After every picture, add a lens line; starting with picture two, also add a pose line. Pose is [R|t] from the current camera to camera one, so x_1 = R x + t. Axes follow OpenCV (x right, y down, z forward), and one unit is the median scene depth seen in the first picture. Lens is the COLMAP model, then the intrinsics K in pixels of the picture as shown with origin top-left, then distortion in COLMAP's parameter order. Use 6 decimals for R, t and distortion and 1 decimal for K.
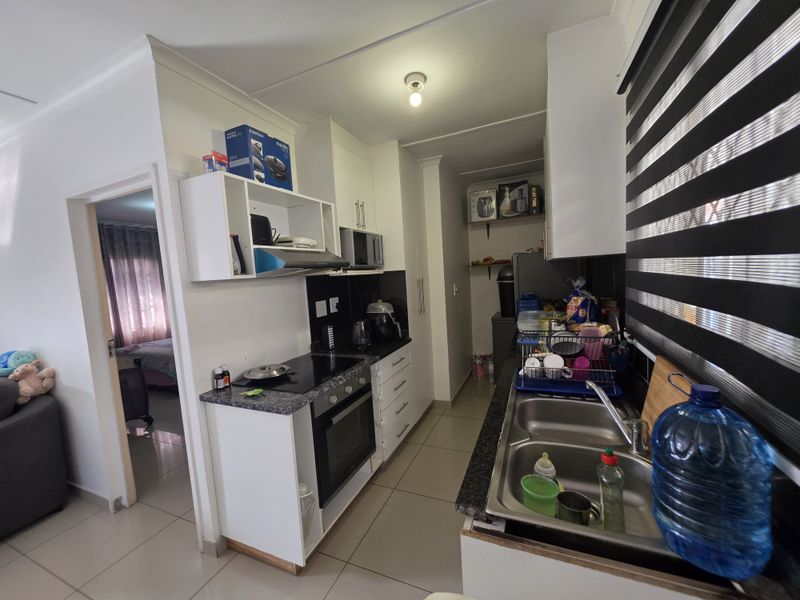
lens RADIAL K [[323.3, 0, 397.4], [0, 323.3, 304.2], [0, 0, 1]] dist [0.001883, 0.000055]
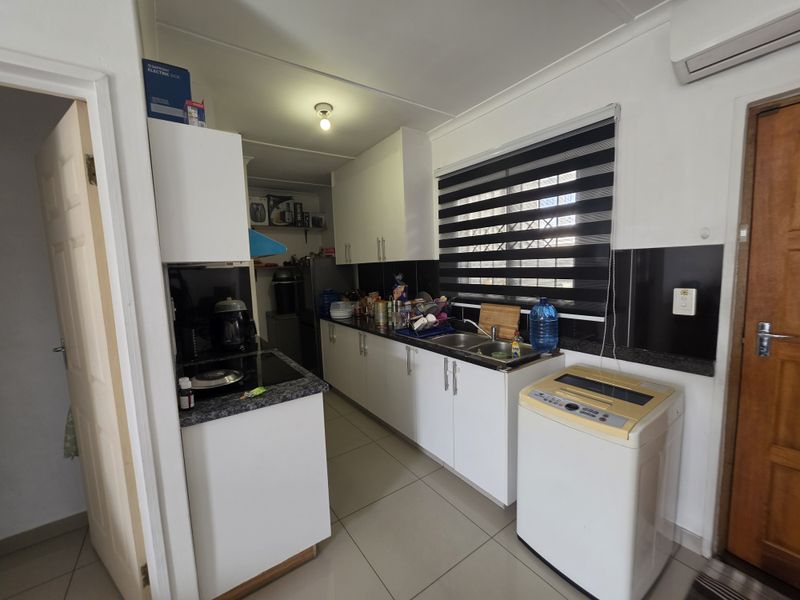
lens RADIAL K [[323.3, 0, 396.2], [0, 323.3, 297.8], [0, 0, 1]] dist [0.001883, 0.000055]
pose [[0.523374, -0.035850, 0.851349, -0.795758], [0.082297, 0.996570, -0.008627, 0.047657], [-0.848120, 0.074579, 0.524530, 0.163254]]
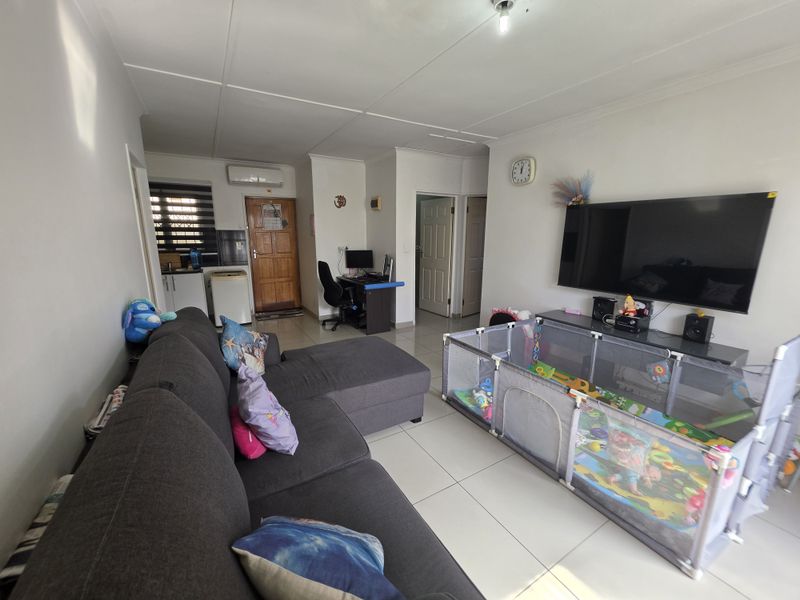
lens RADIAL K [[323.3, 0, 397.5], [0, 323.3, 299.2], [0, 0, 1]] dist [0.001883, 0.000055]
pose [[-0.814705, -0.065107, 0.576210, -2.463858], [0.104962, 0.960706, 0.256958, -0.018278], [-0.570298, 0.269825, -0.775858, 1.446248]]
